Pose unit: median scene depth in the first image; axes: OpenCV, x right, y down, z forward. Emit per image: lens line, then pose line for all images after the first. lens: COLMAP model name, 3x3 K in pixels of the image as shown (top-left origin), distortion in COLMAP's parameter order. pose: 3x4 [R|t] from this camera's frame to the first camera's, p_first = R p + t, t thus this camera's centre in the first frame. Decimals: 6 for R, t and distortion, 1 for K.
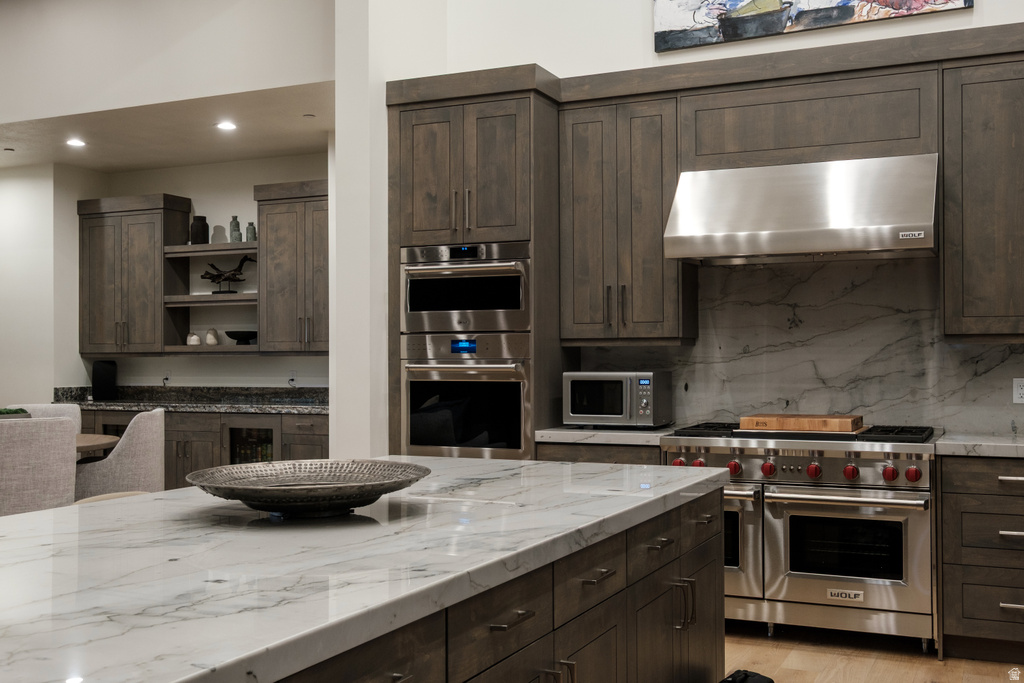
lens RADIAL K [[1058.2, 0, 526.4], [0, 1058.2, 358.3], [0, 0, 1]] dist [0.009705, 0.000000]
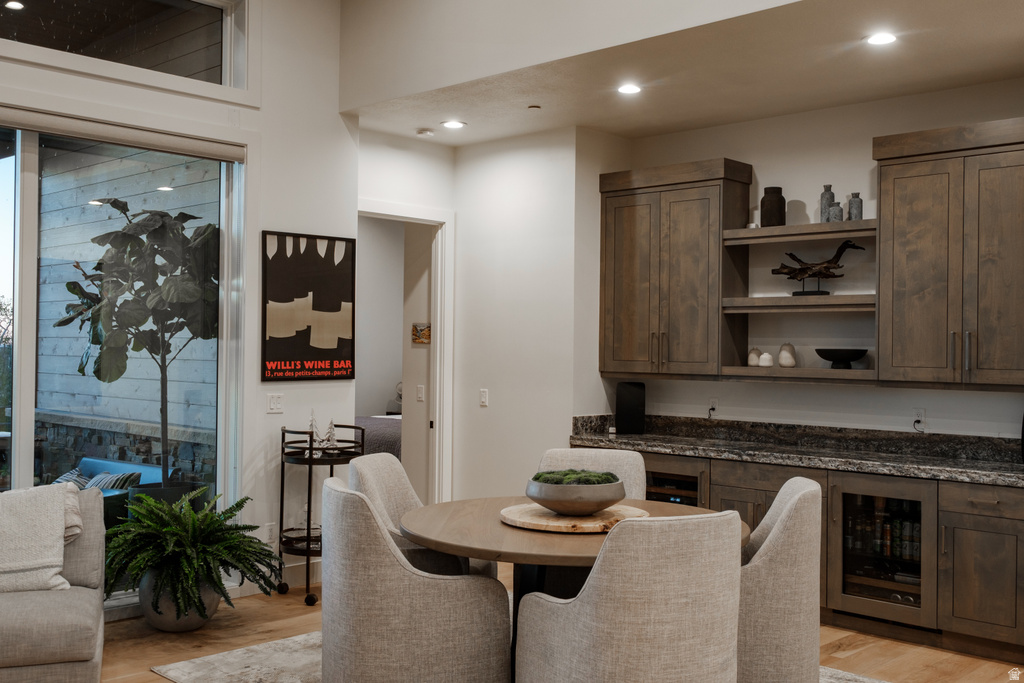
lens RADIAL K [[1058.2, 0, 491.0], [0, 1058.2, 329.2], [0, 0, 1]] dist [0.009705, 0.000000]
pose [[0.936306, 0.009321, -0.351062, -0.248616], [-0.015313, 0.999781, -0.014293, -0.025856], [0.350852, 0.018759, 0.936243, 0.276238]]
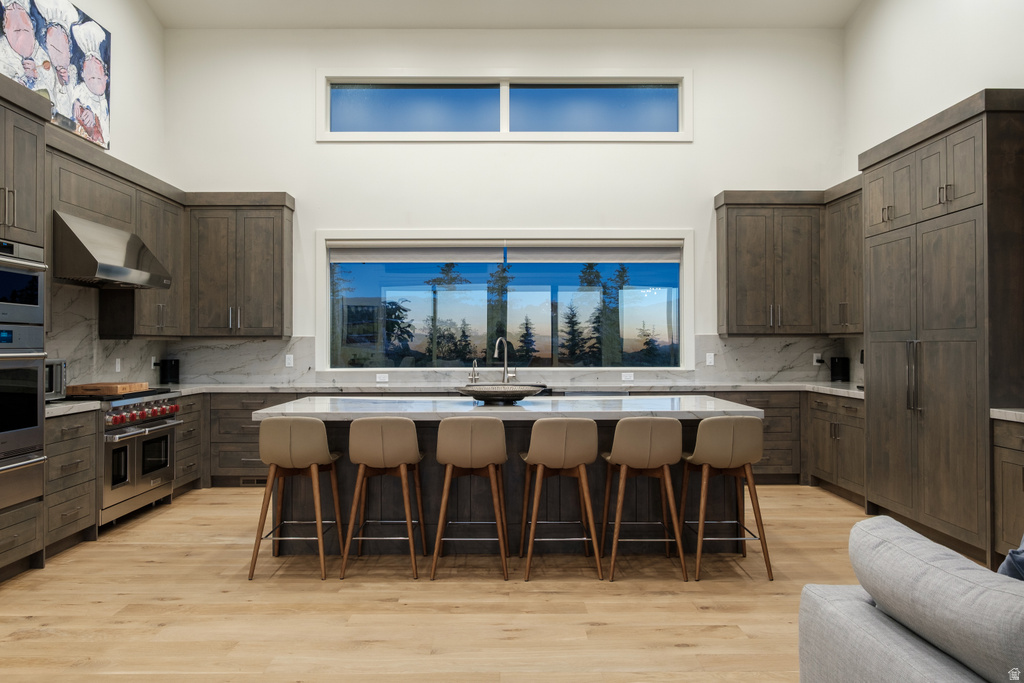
lens RADIAL K [[802.3, 0, 508.9], [0, 802.3, 338.7], [0, 0, 1]] dist [-0.010067, 0.005682]
pose [[-0.413688, 0.008737, 0.910377, -0.619054], [0.003740, 0.999962, -0.007898, -0.000762], [-0.910411, 0.000138, -0.413705, 0.545629]]
